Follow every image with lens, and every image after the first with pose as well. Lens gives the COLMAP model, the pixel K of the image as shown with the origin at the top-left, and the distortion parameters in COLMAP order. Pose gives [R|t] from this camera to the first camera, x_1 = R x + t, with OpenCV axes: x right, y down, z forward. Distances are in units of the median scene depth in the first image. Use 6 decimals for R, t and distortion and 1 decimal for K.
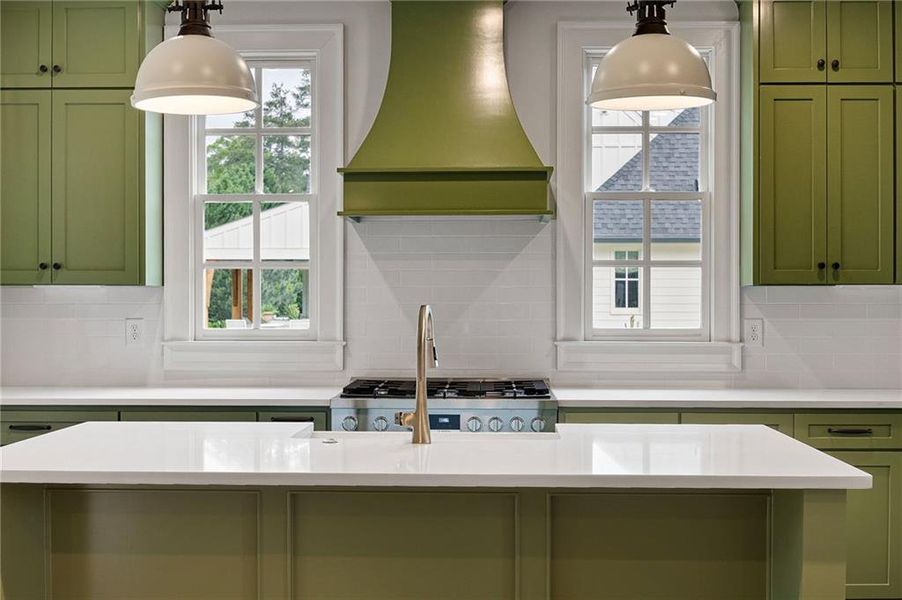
lens RADIAL K [[1100.8, 0, 453.4], [0, 1100.8, 310.3], [0, 0, 1]] dist [-0.002948, -0.038945]
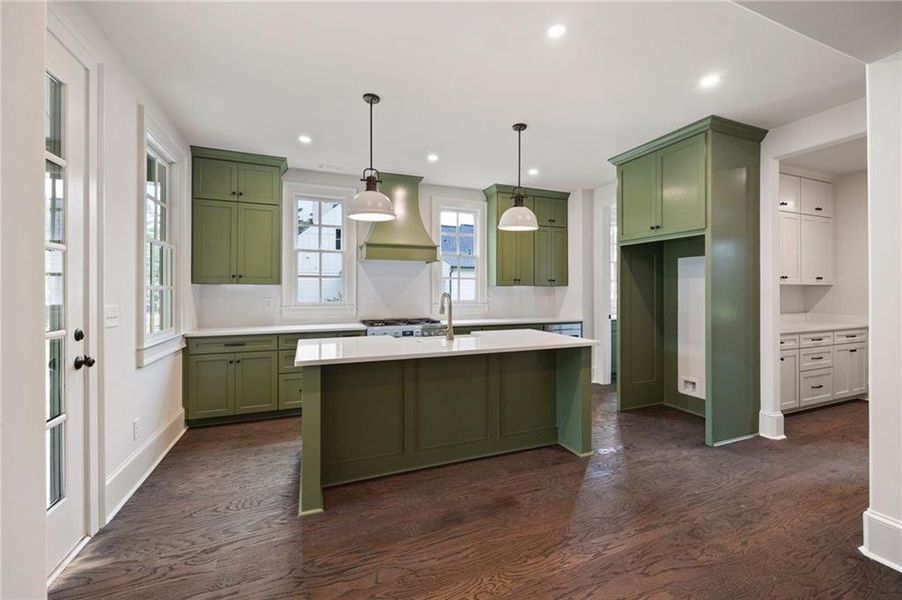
lens RADIAL K [[379.2, 0, 464.1], [0, 379.2, 289.1], [0, 0, 1]] dist [-0.001399, -0.000120]
pose [[0.906604, 0.001271, 0.421980, -0.266818], [0.004252, 0.999917, -0.012146, -0.000291], [-0.421960, 0.012805, 0.906524, 0.049794]]
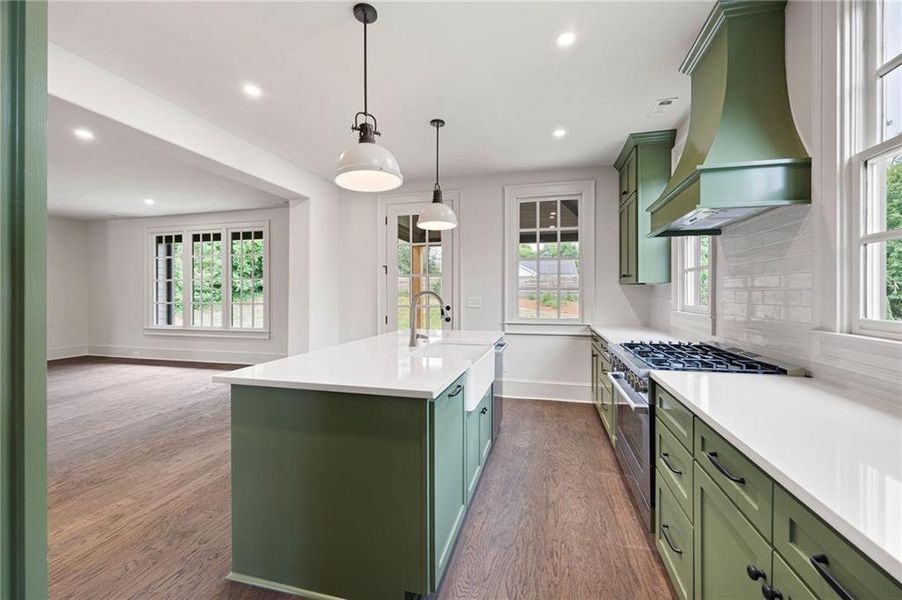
lens RADIAL K [[369.2, 0, 454.6], [0, 369.2, 291.6], [0, 0, 1]] dist [-0.000304, 0.000270]
pose [[-0.168860, 0.002493, -0.985637, 0.484923], [-0.008944, 0.999952, 0.004062, -0.005809], [0.985599, 0.009501, -0.168829, 0.768336]]
